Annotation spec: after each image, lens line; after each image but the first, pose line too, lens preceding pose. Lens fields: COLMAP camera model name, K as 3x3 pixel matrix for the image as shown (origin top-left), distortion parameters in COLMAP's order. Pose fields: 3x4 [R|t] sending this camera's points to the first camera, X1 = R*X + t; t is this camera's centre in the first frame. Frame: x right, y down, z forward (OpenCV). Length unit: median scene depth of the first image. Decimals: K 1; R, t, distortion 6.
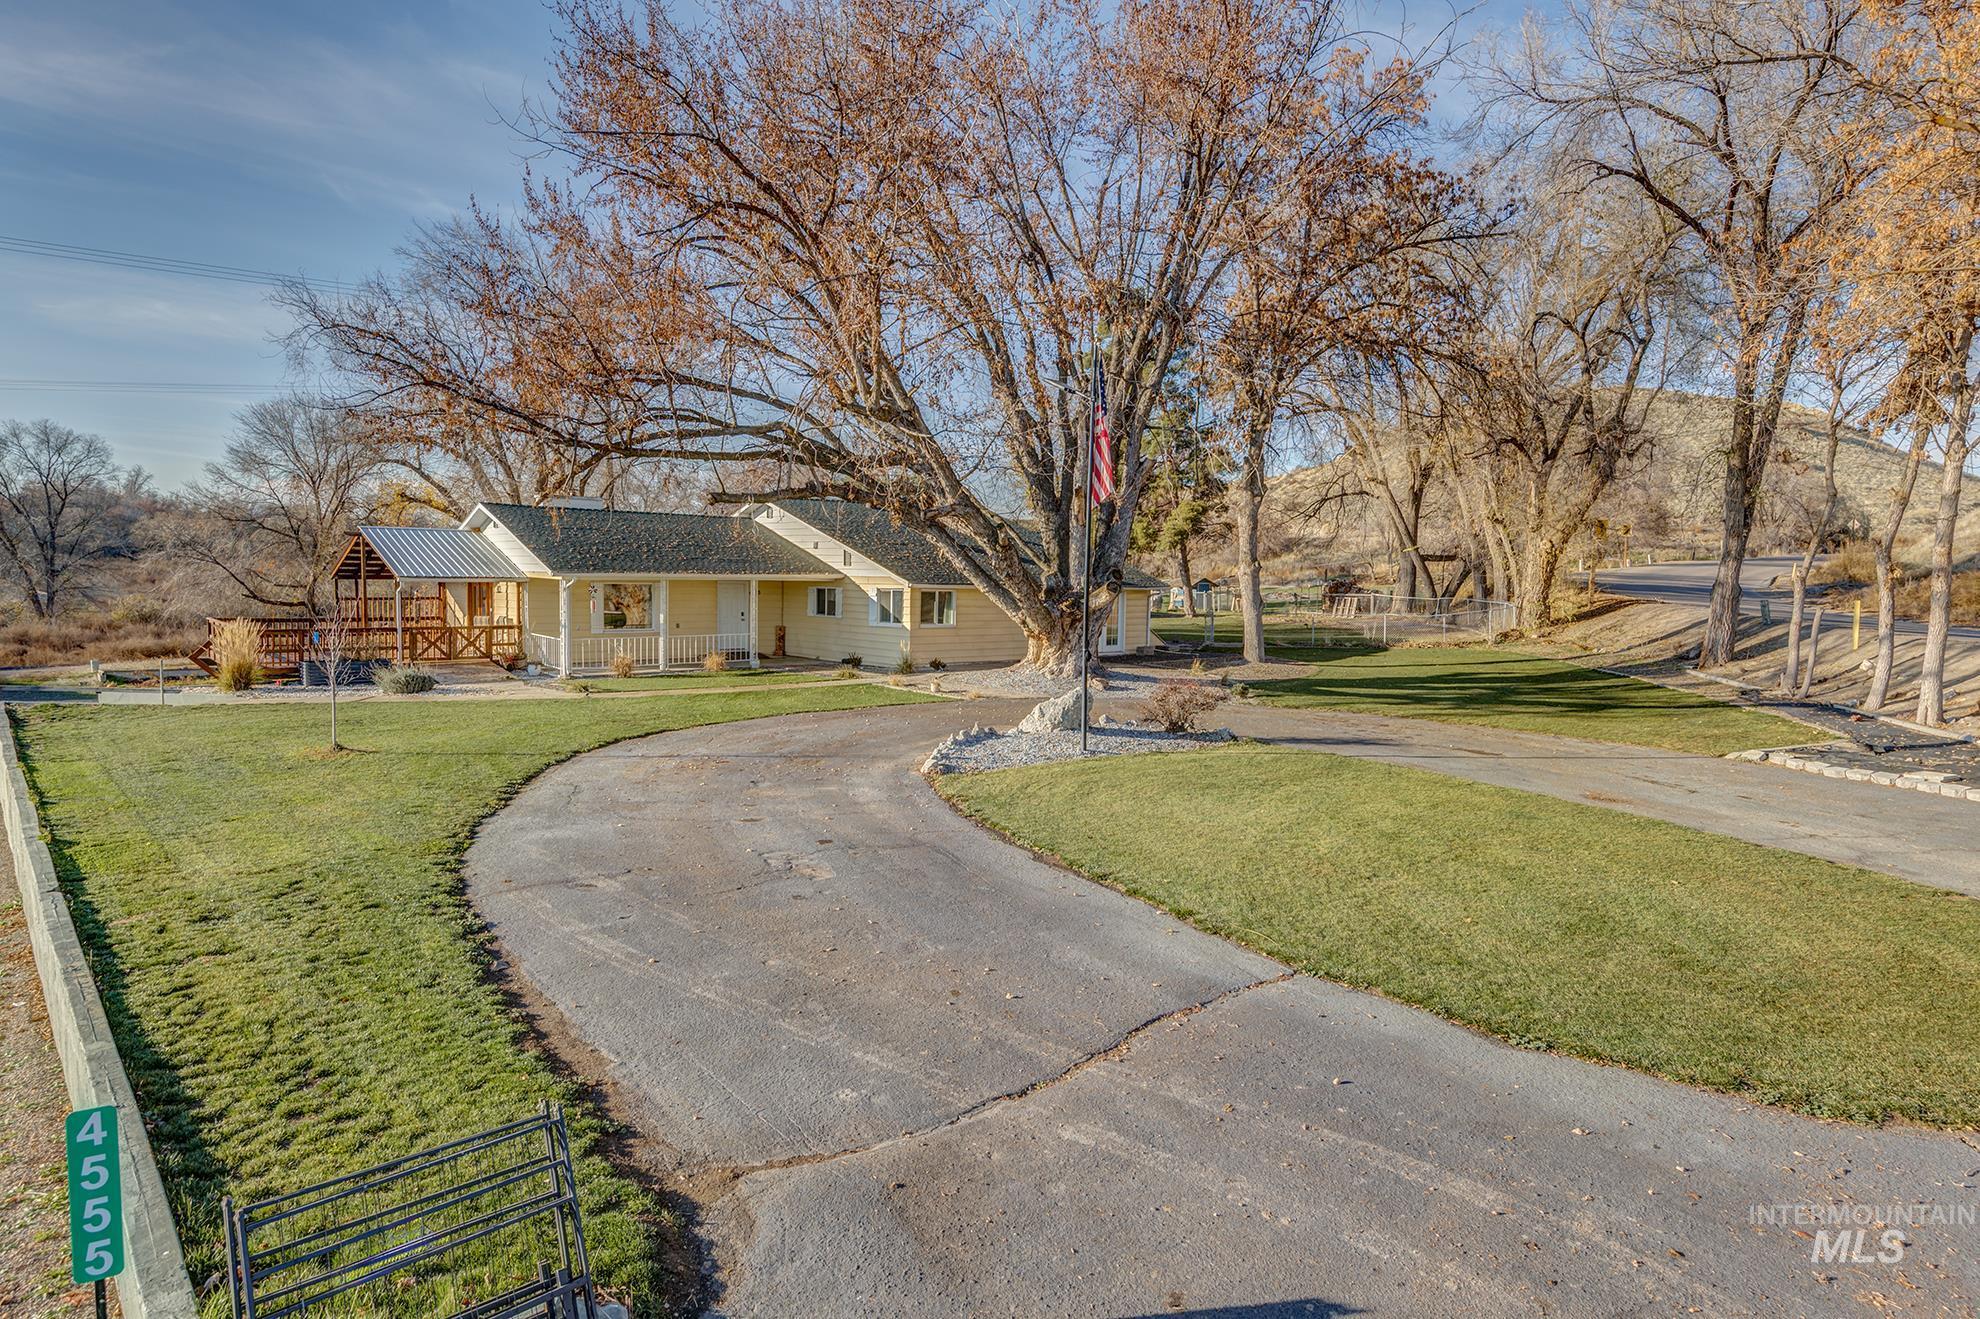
lens RADIAL K [[1014.9, 0, 975.1], [0, 1014.9, 653.4], [0, 0, 1]] dist [-0.005176, -0.000725]
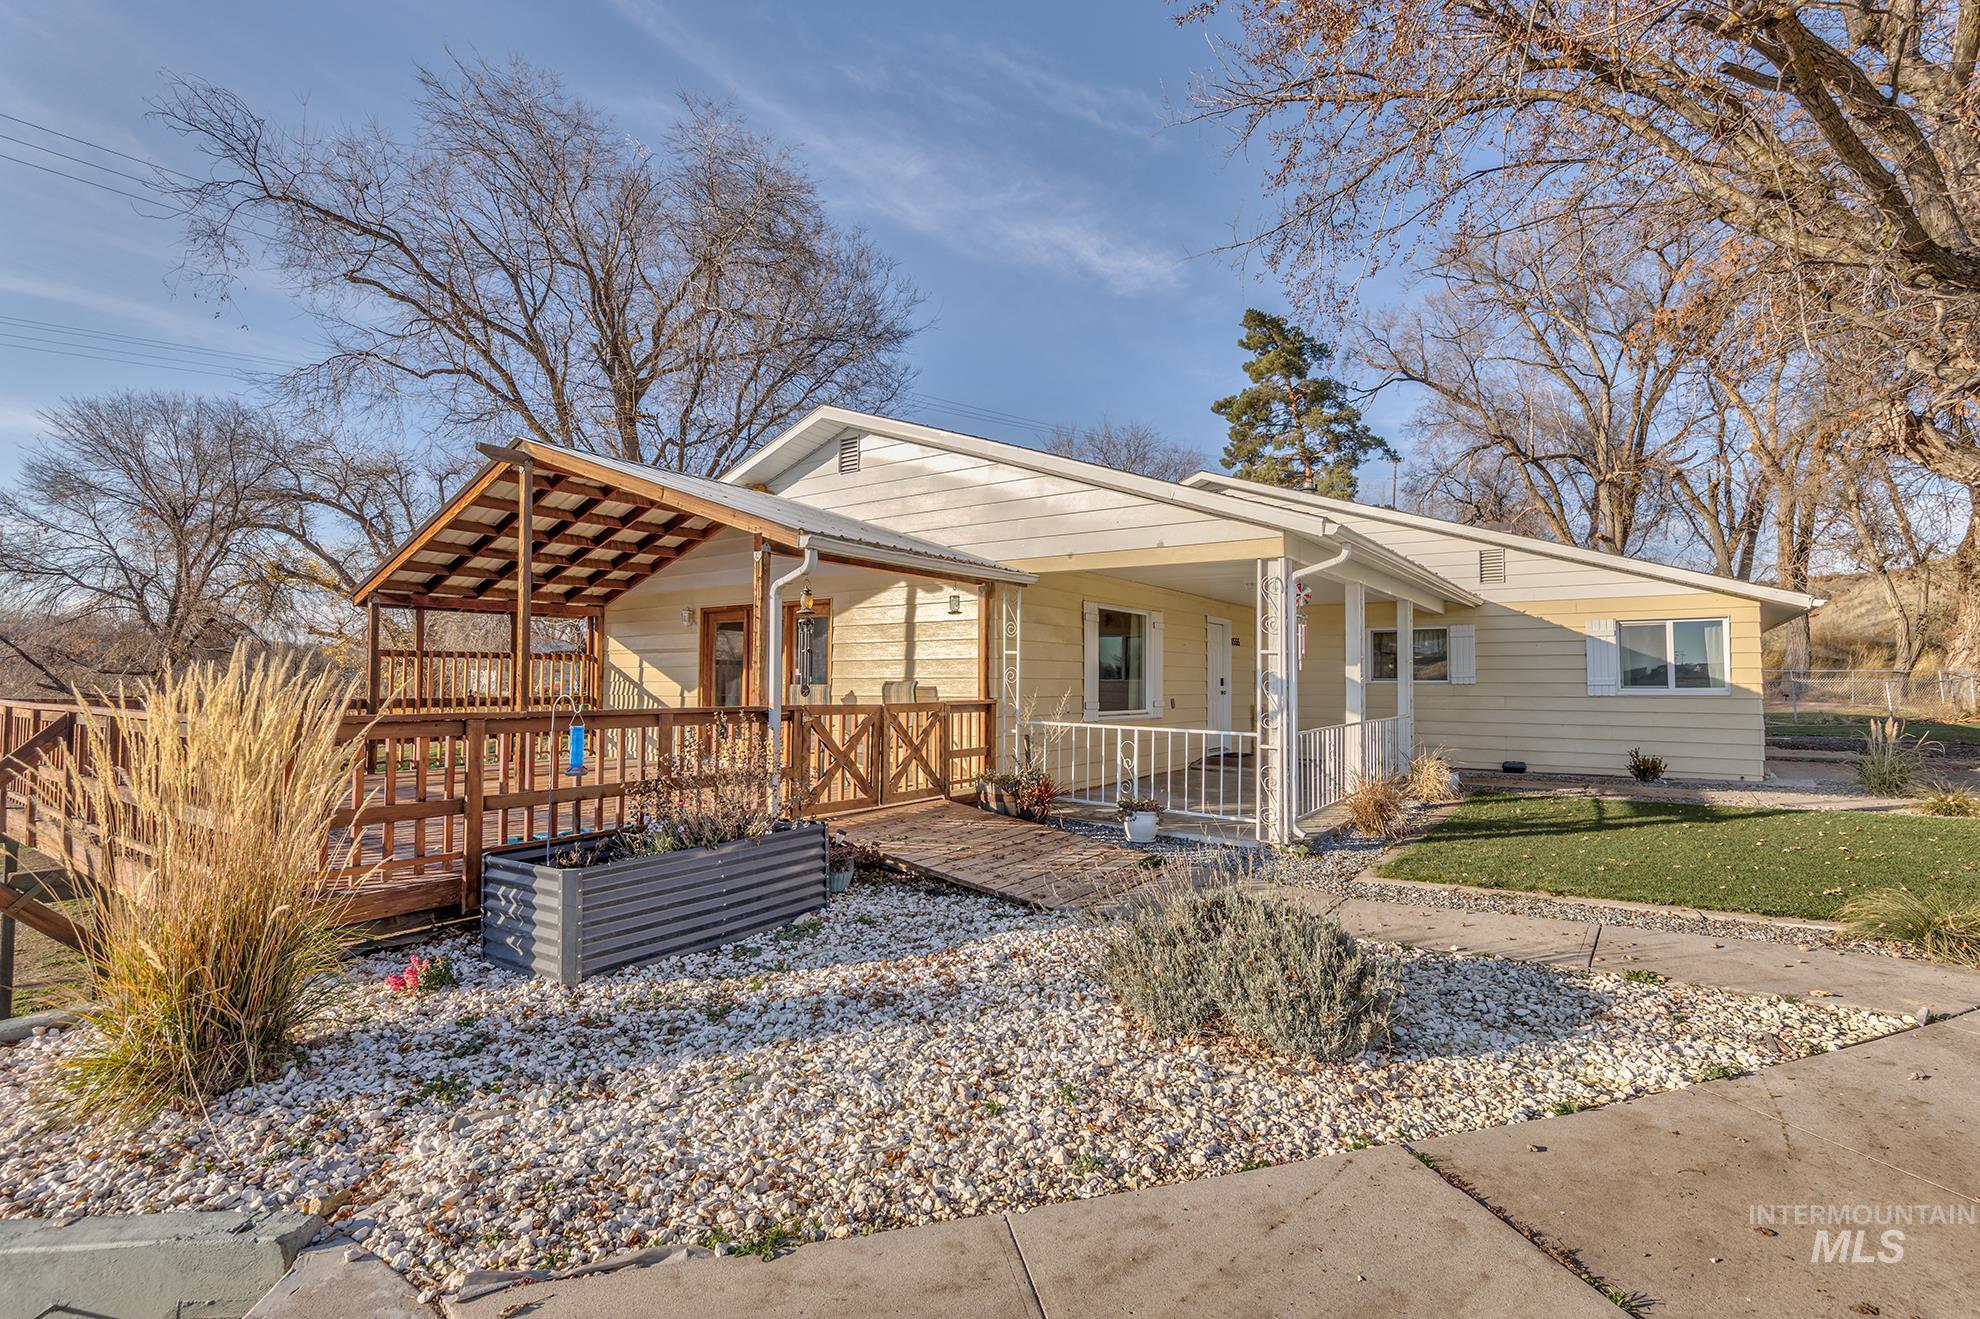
lens RADIAL K [[884.3, 0, 996.7], [0, 884.3, 652.4], [0, 0, 1]] dist [0.001989, -0.001146]
pose [[0.977029, -0.004376, 0.213062, -0.464436], [0.026729, 0.994410, -0.102144, -0.010807], [-0.211424, 0.105493, 0.971685, 0.606154]]
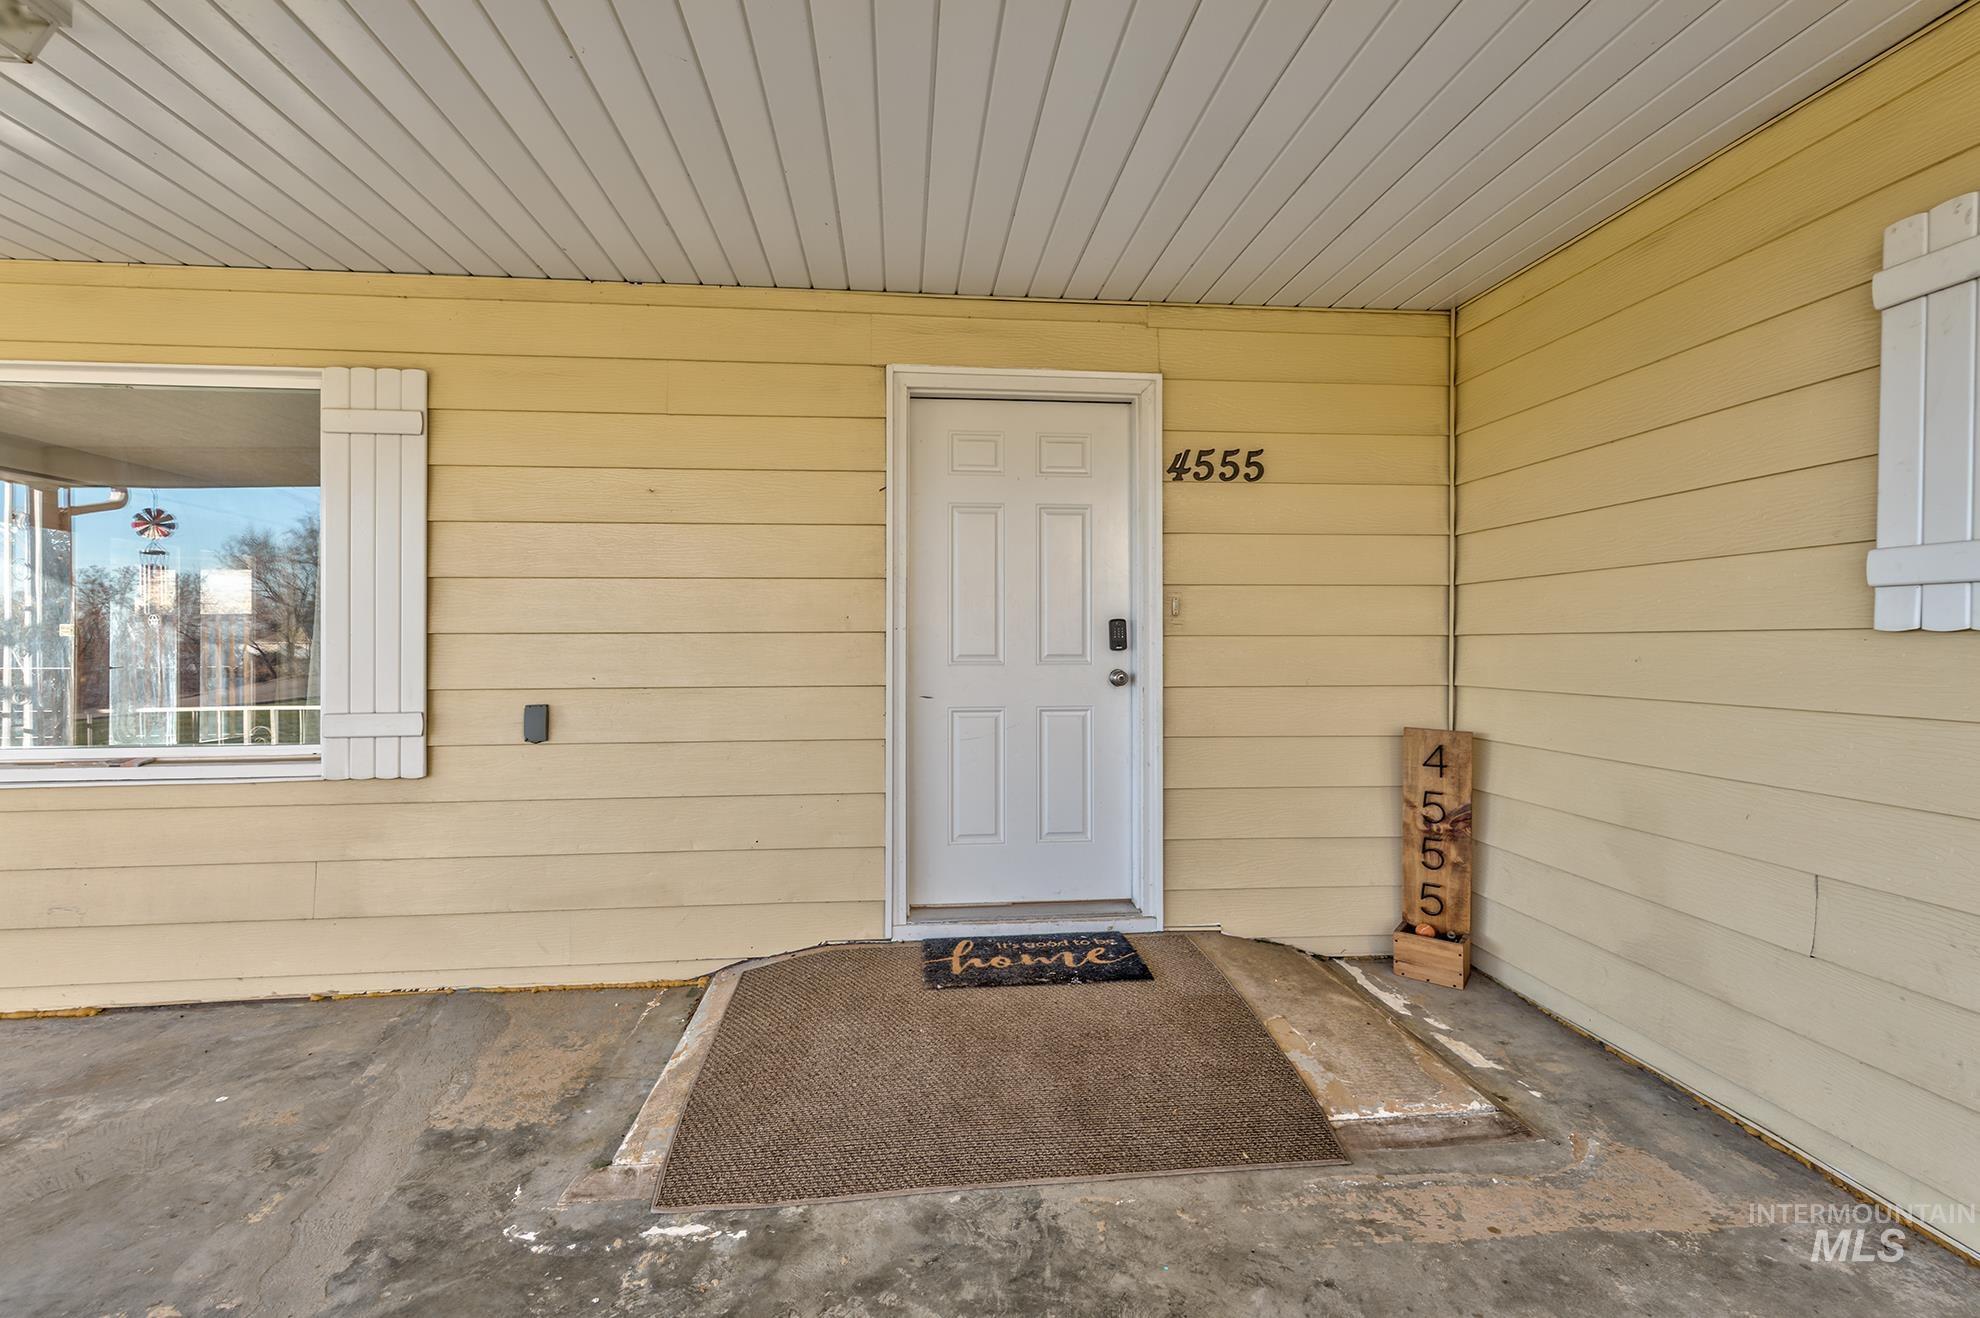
lens RADIAL K [[870.9, 0, 991.4], [0, 870.9, 648.7], [0, 0, 1]] dist [-0.001160, -0.000023]
pose [[0.805509, -0.018040, -0.592309, -0.185440], [-0.025518, 0.997553, -0.065085, -0.031114], [0.592034, 0.067541, 0.803078, 0.948453]]
